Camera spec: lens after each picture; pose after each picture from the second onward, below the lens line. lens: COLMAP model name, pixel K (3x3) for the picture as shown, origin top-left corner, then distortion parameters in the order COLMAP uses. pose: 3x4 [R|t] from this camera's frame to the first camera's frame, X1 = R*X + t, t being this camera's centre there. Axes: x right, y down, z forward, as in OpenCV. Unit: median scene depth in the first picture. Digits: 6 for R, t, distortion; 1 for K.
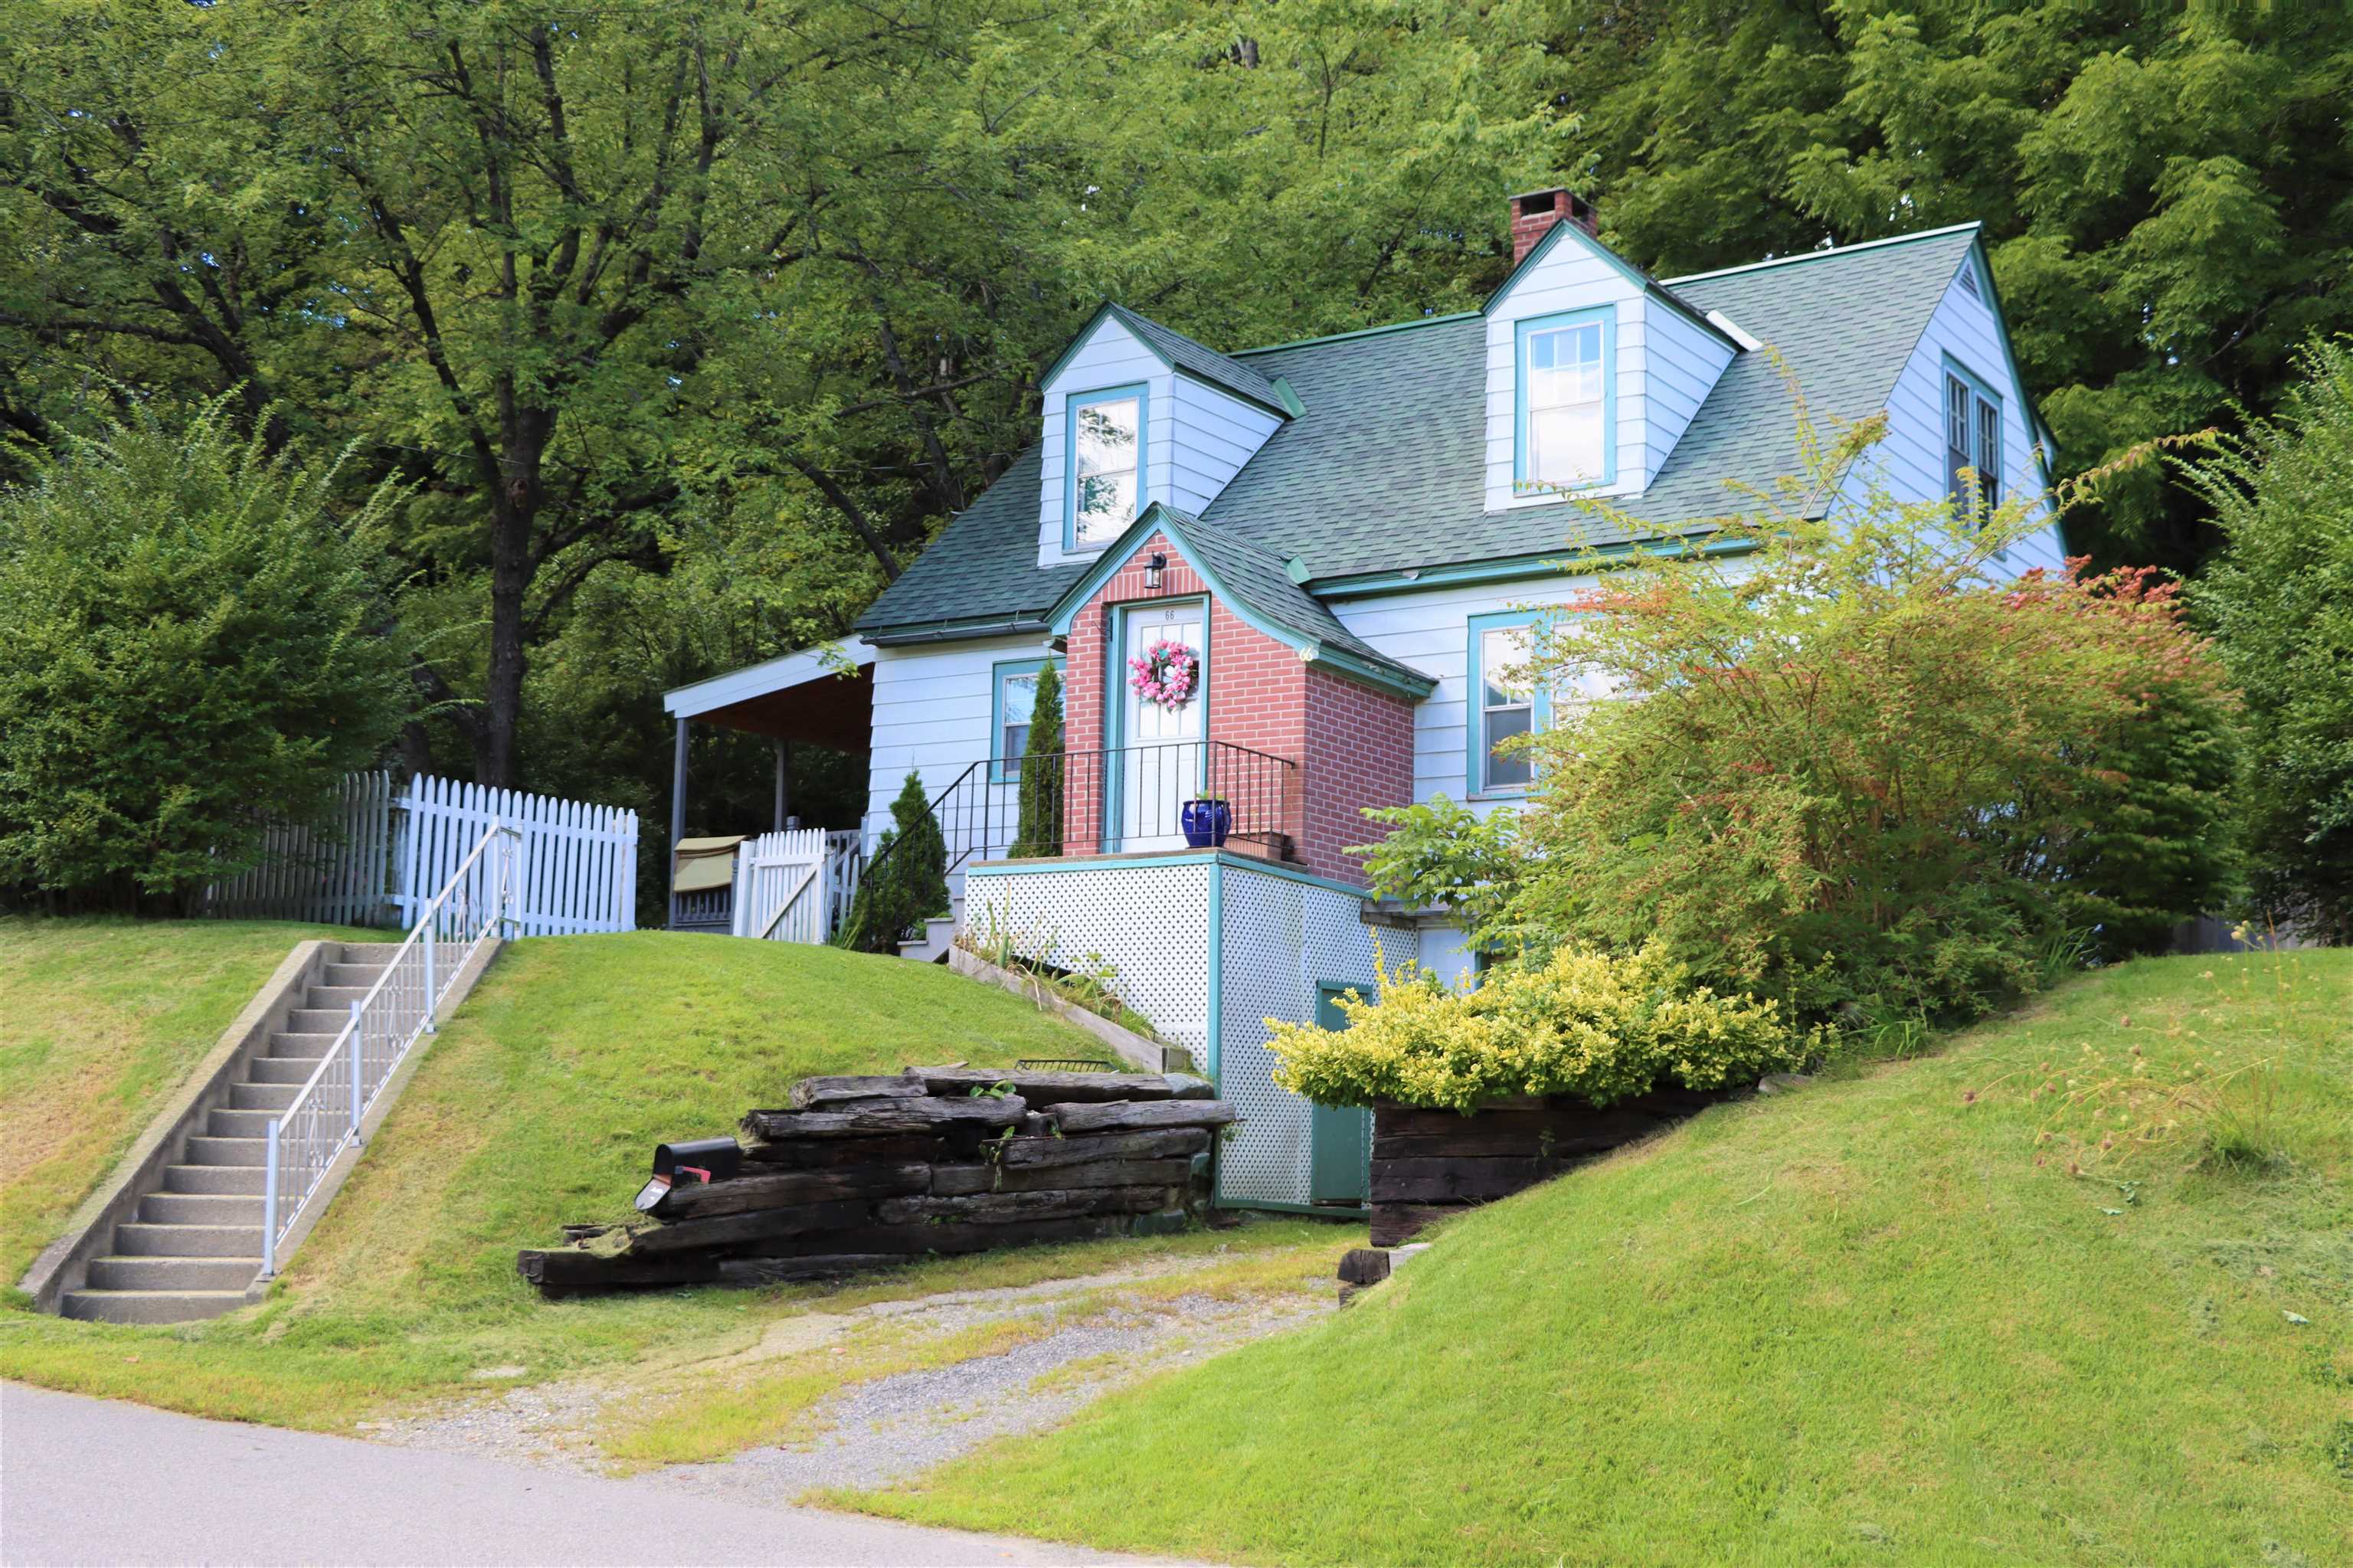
lens RADIAL K [[2794.9, 0, 1176.5], [0, 2794.9, 784.0], [0, 0, 1]] dist [-0.009252, 0.048226]
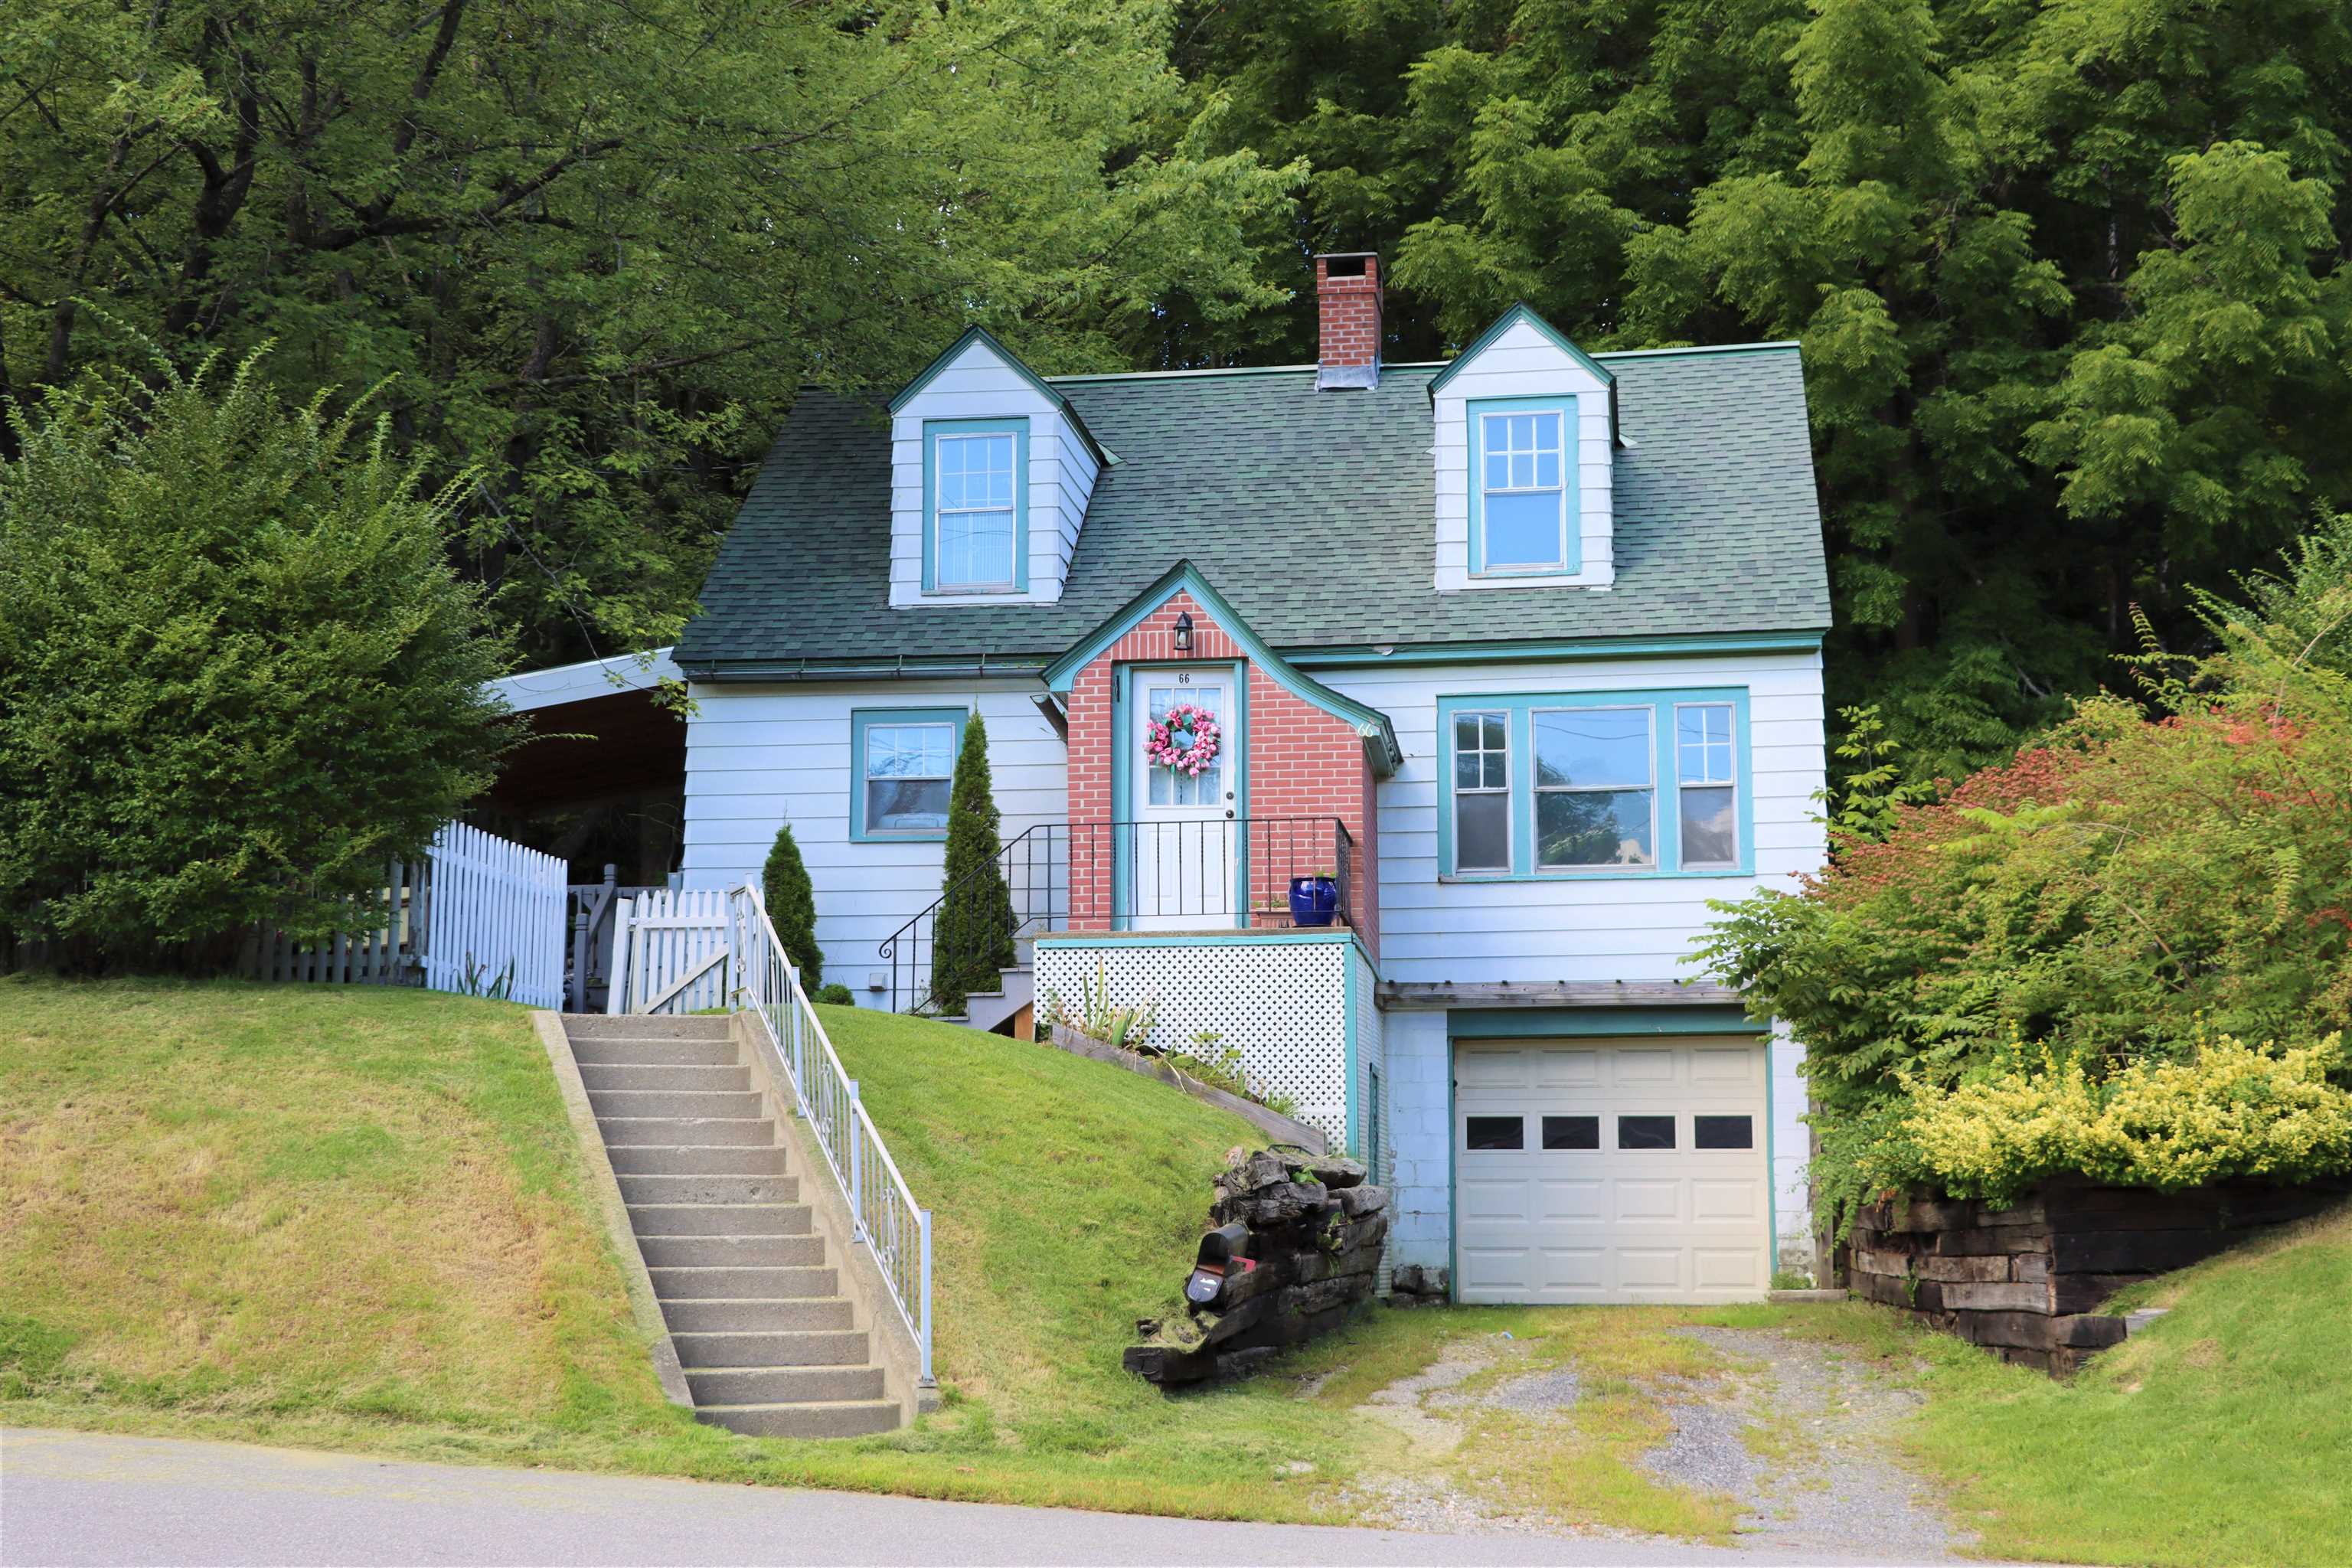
lens RADIAL K [[3268.9, 0, 1176.0], [0, 3268.9, 784.0], [0, 0, 1]] dist [0.013706, -0.025400]
pose [[0.900783, 0.044735, 0.431959, -0.482306], [-0.039264, 0.998996, -0.021579, -0.000209], [-0.432490, 0.002477, 0.901635, -0.004382]]
